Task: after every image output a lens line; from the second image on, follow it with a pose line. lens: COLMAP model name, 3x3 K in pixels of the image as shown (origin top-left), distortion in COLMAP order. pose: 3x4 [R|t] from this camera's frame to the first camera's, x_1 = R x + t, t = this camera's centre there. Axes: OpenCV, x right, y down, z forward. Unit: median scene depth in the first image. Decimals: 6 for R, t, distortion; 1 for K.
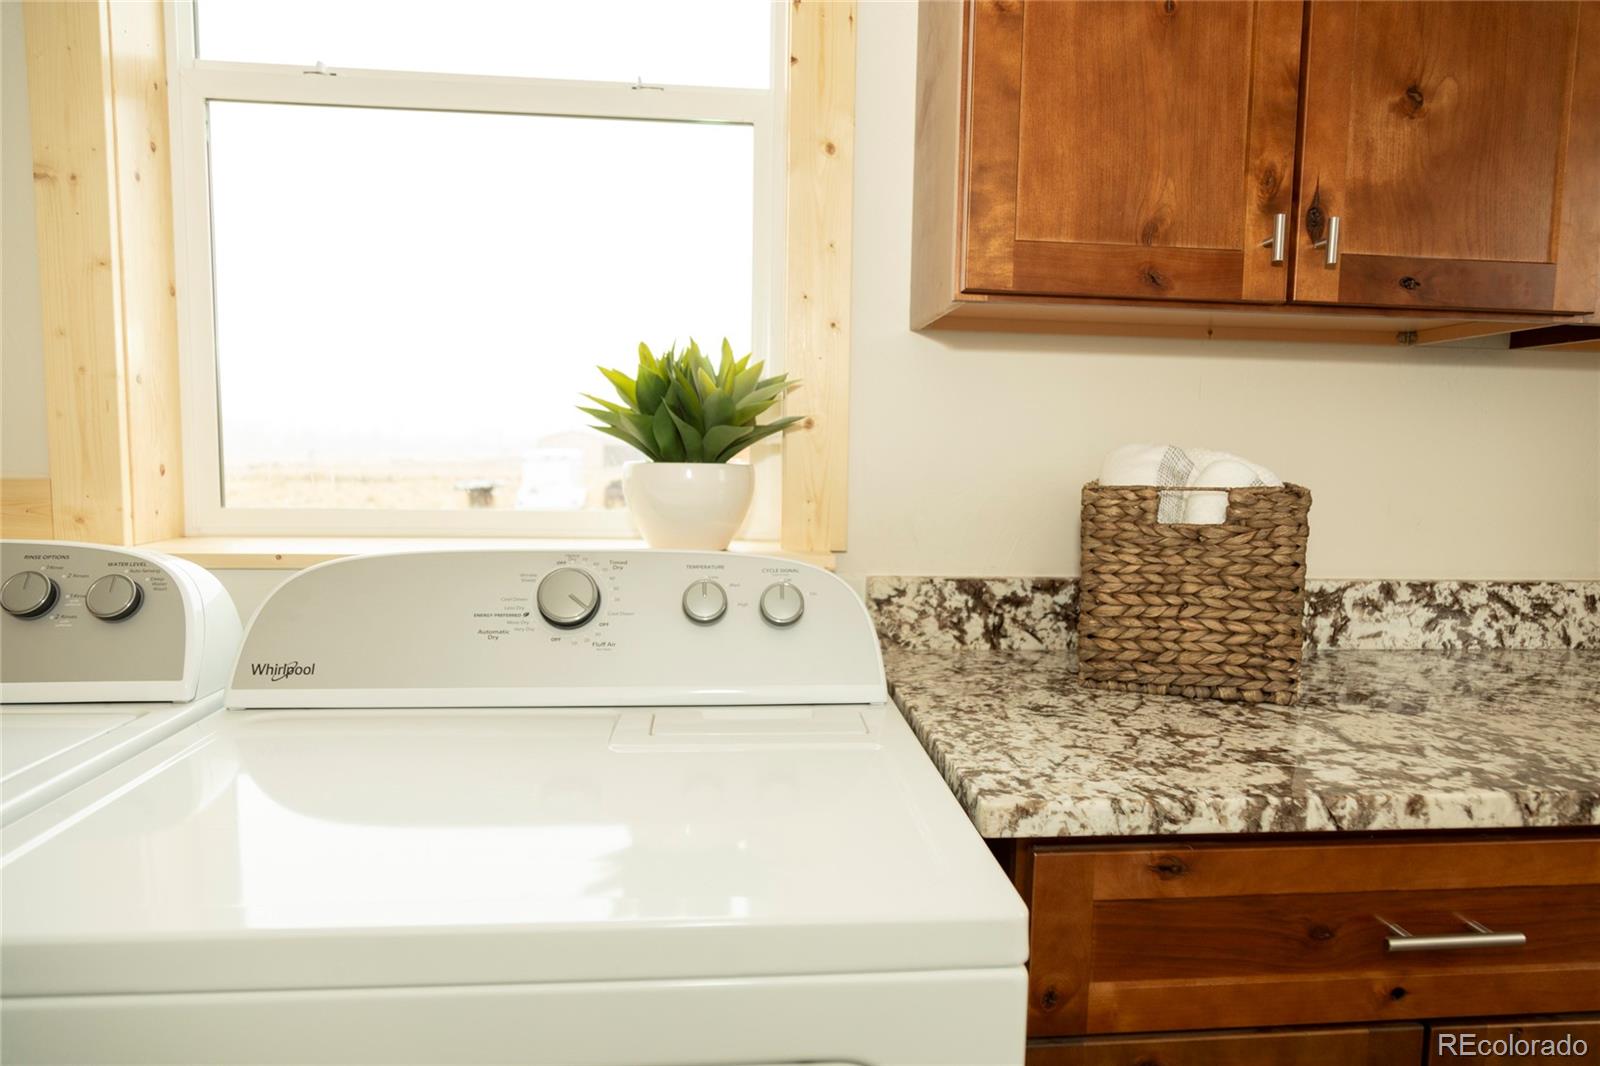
lens RADIAL K [[1076.4, 0, 800.0], [0, 1076.4, 533.0], [0, 0, 1]] dist [0.000550, 0.000268]
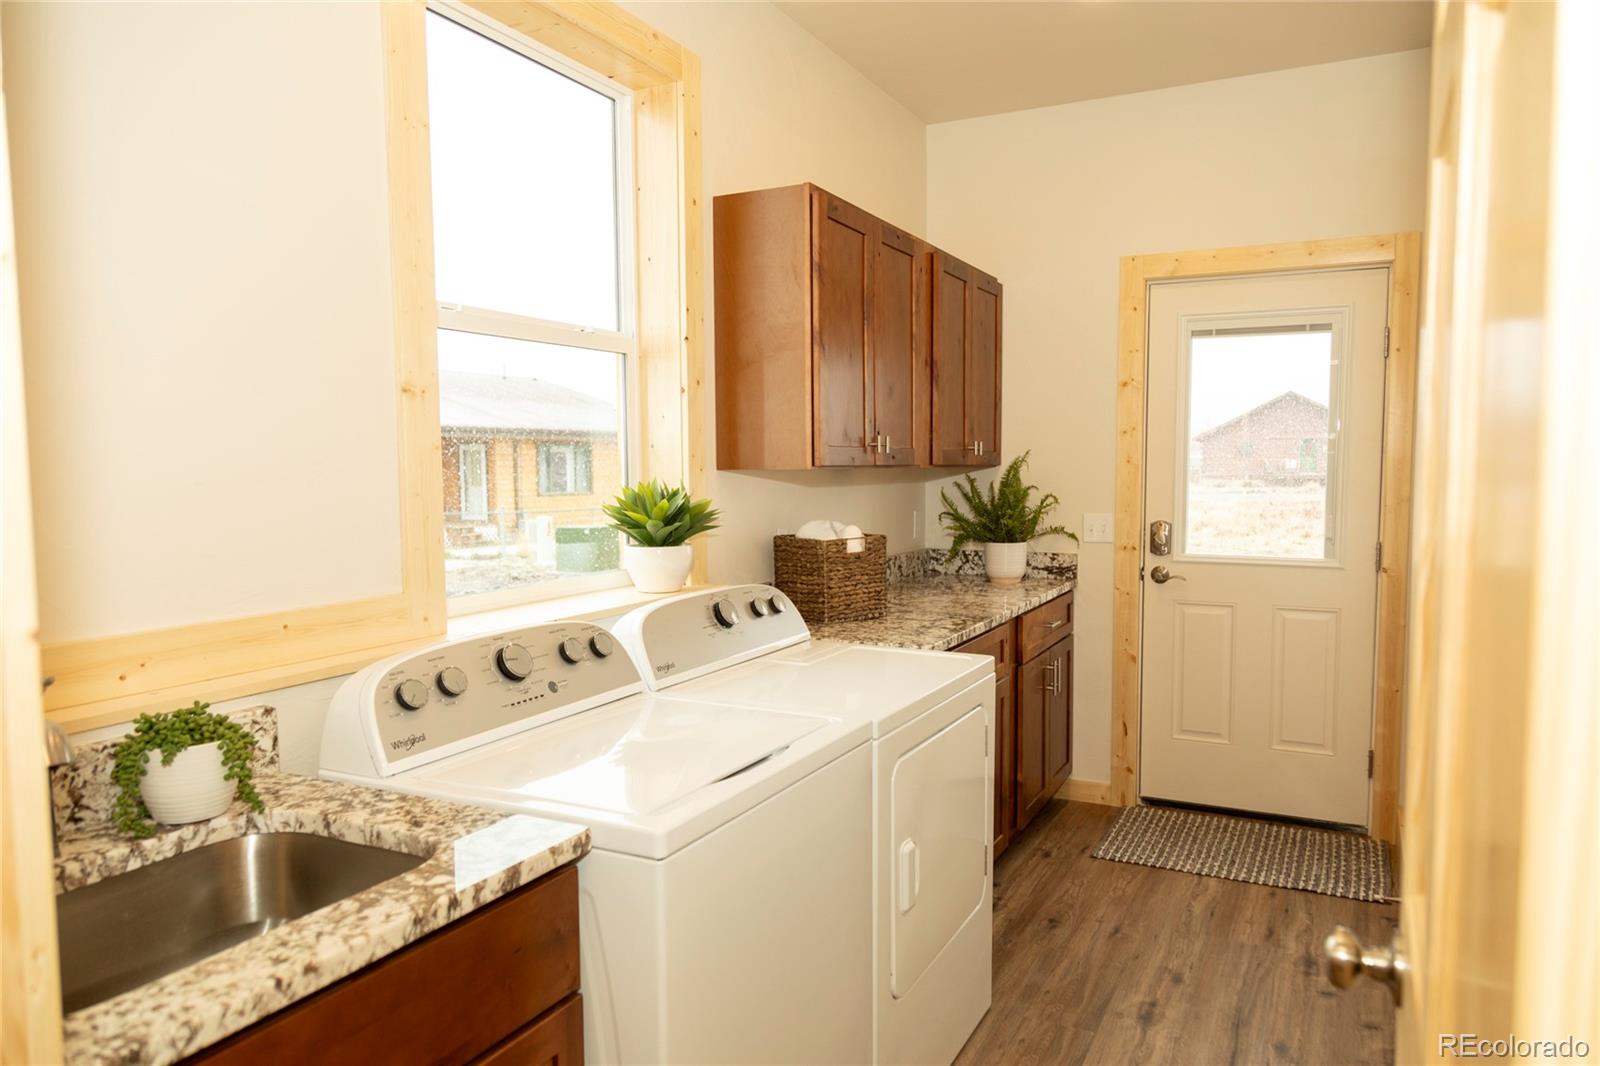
lens RADIAL K [[1076.4, 0, 800.0], [0, 1076.4, 533.0], [0, 0, 1]] dist [0.000550, 0.000268]
pose [[0.540142, -0.077463, 0.838001, -1.833784], [0.087902, 0.995501, 0.035364, -0.154602], [-0.836971, 0.054560, 0.544521, -0.277452]]
